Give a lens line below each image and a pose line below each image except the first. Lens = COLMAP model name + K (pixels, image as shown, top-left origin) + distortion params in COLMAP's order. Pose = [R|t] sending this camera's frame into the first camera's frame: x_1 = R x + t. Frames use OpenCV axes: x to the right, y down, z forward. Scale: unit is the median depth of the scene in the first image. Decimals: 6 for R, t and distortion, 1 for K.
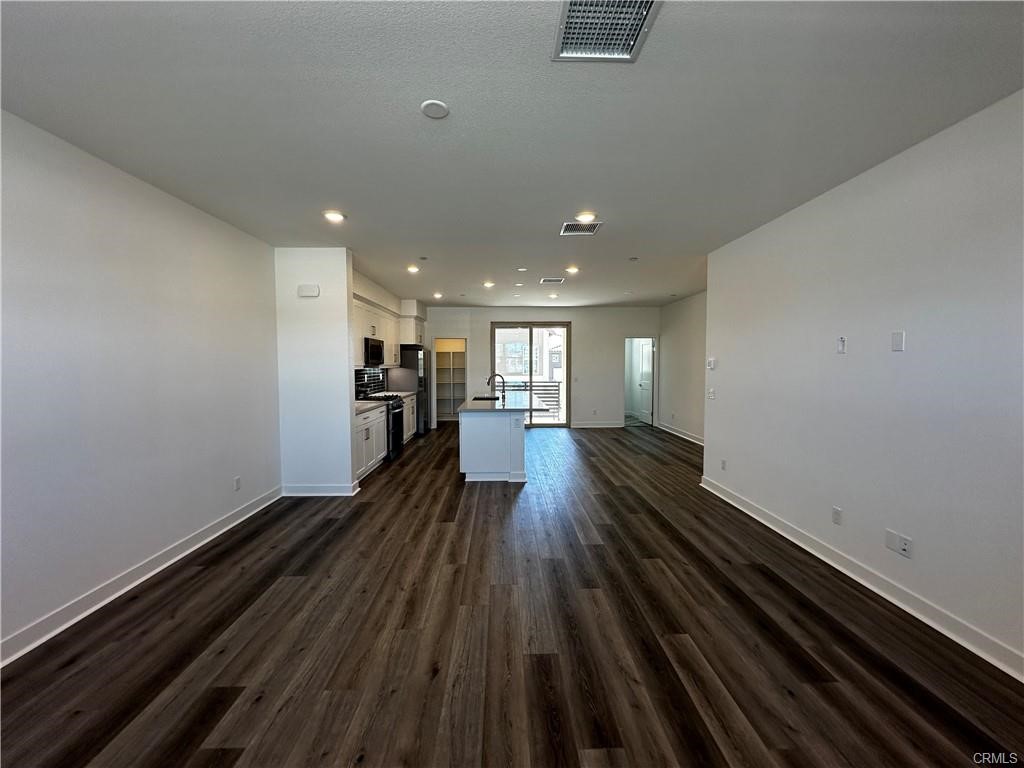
lens RADIAL K [[408.5, 0, 512.0], [0, 408.5, 384.0], [0, 0, 1]] dist [-0.002357, 0.000098]
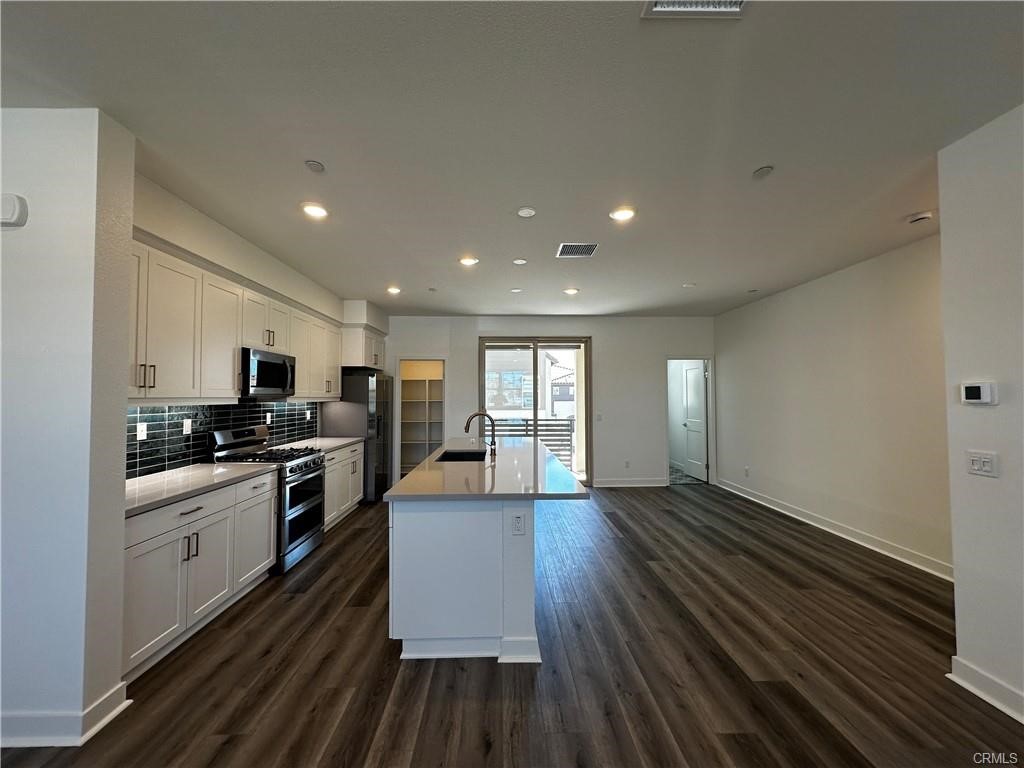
lens RADIAL K [[408.5, 0, 512.0], [0, 408.5, 384.0], [0, 0, 1]] dist [-0.002357, 0.000098]
pose [[0.999985, -0.000767, 0.005449, 0.003029], [0.001204, 0.996745, -0.080612, -0.018786], [-0.005369, 0.080617, 0.996731, 0.445854]]
